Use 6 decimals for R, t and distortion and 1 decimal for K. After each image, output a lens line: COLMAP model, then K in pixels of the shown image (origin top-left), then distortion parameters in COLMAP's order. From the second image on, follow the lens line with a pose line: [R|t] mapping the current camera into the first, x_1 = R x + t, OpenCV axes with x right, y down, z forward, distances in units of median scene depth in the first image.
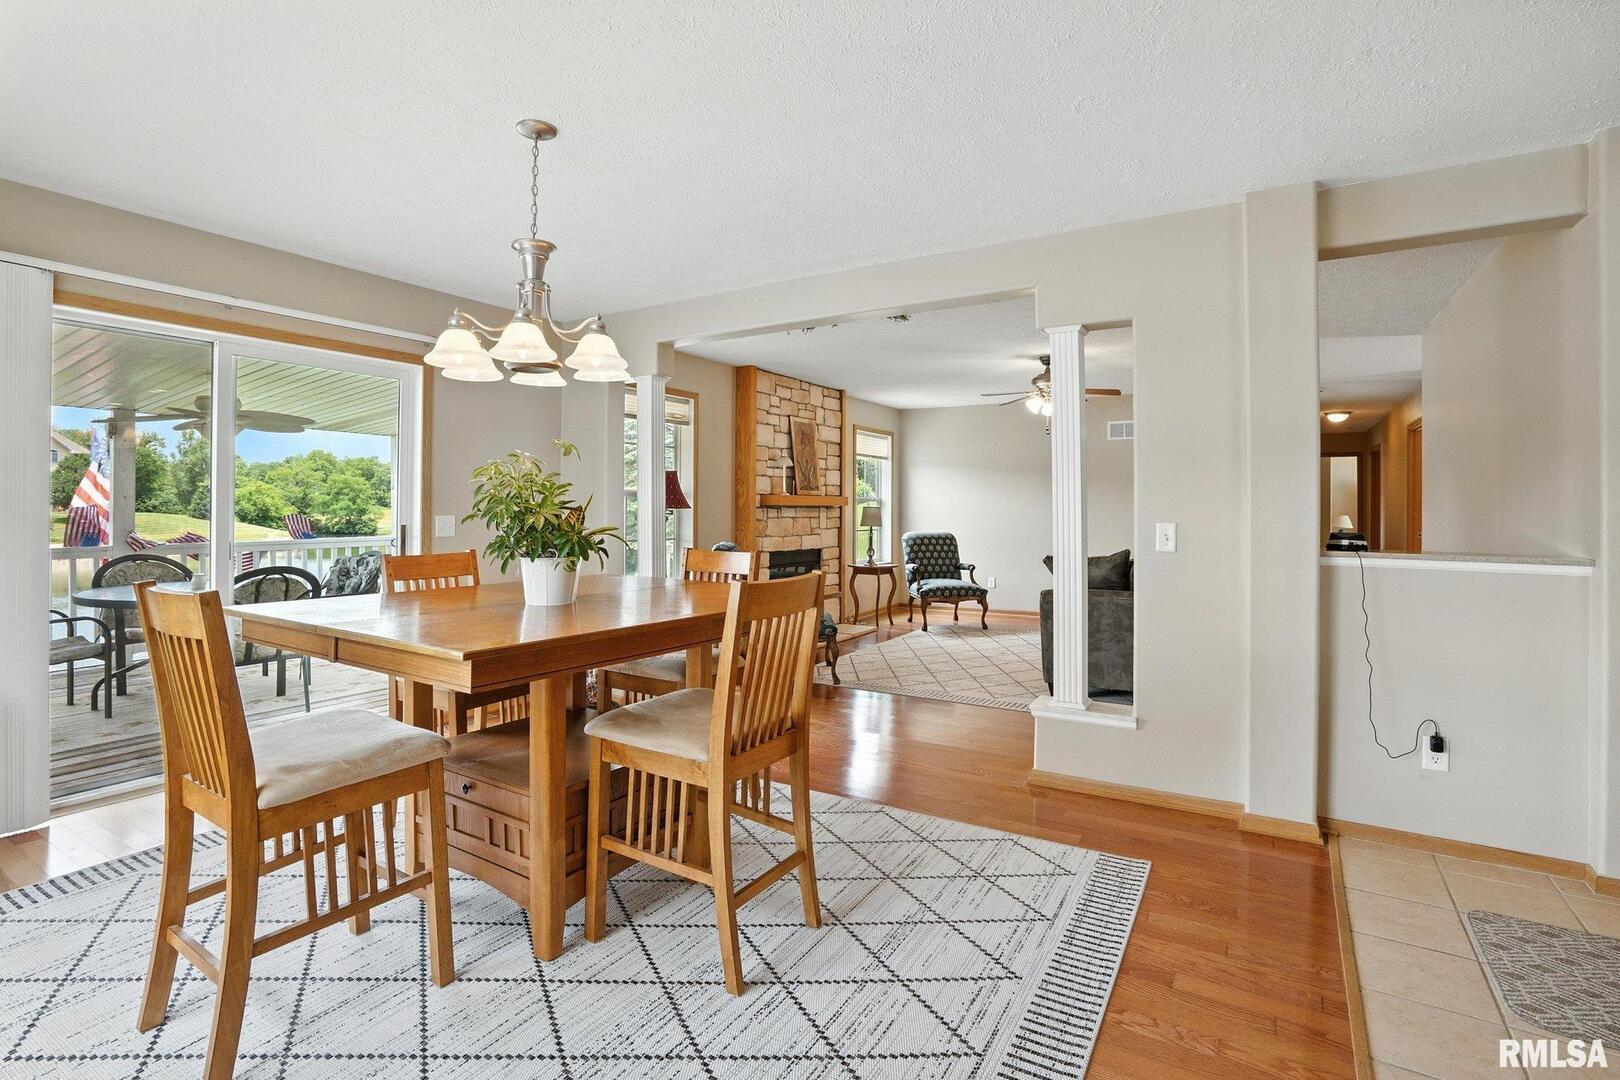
lens RADIAL K [[774.8, 0, 807.5], [0, 774.8, 507.0], [0, 0, 1]] dist [-0.019100, 0.000165]
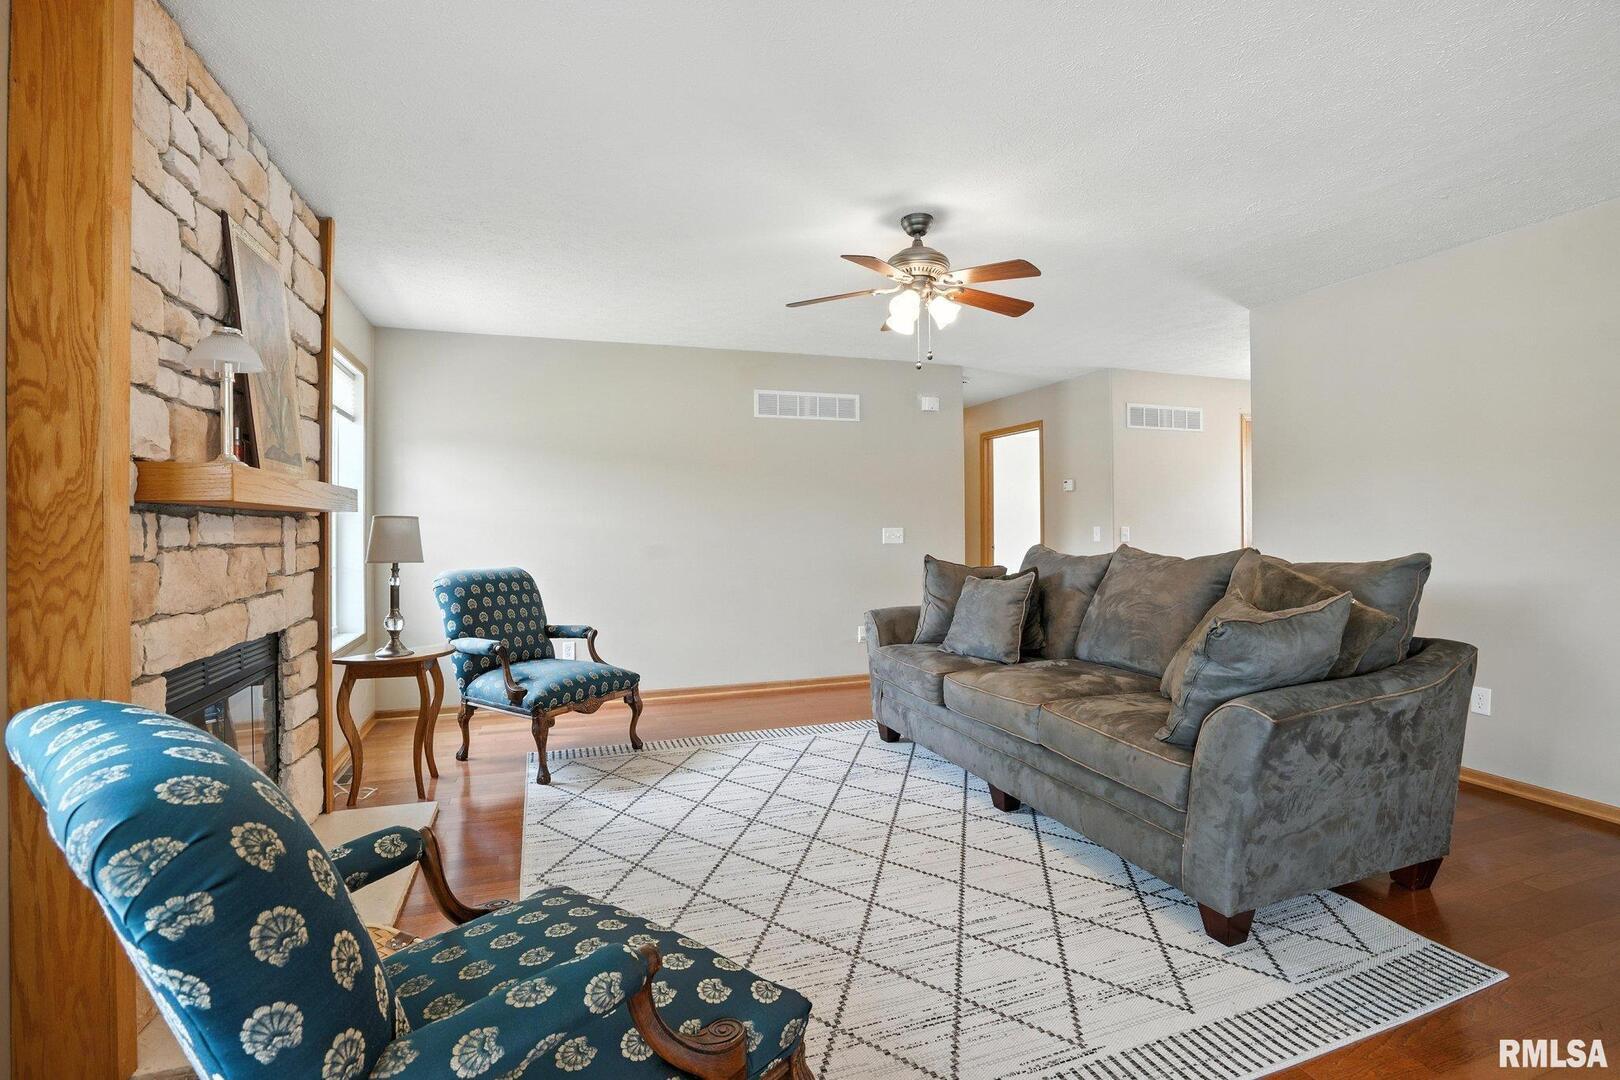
lens RADIAL K [[767.4, 0, 810.5], [0, 767.4, 525.6], [0, 0, 1]] dist [-0.052574, 0.017933]
pose [[0.640007, -0.006786, 0.768339, -0.089914], [0.011079, 0.999939, -0.000397, 0.007161], [-0.768289, 0.008766, 0.640043, 0.554961]]
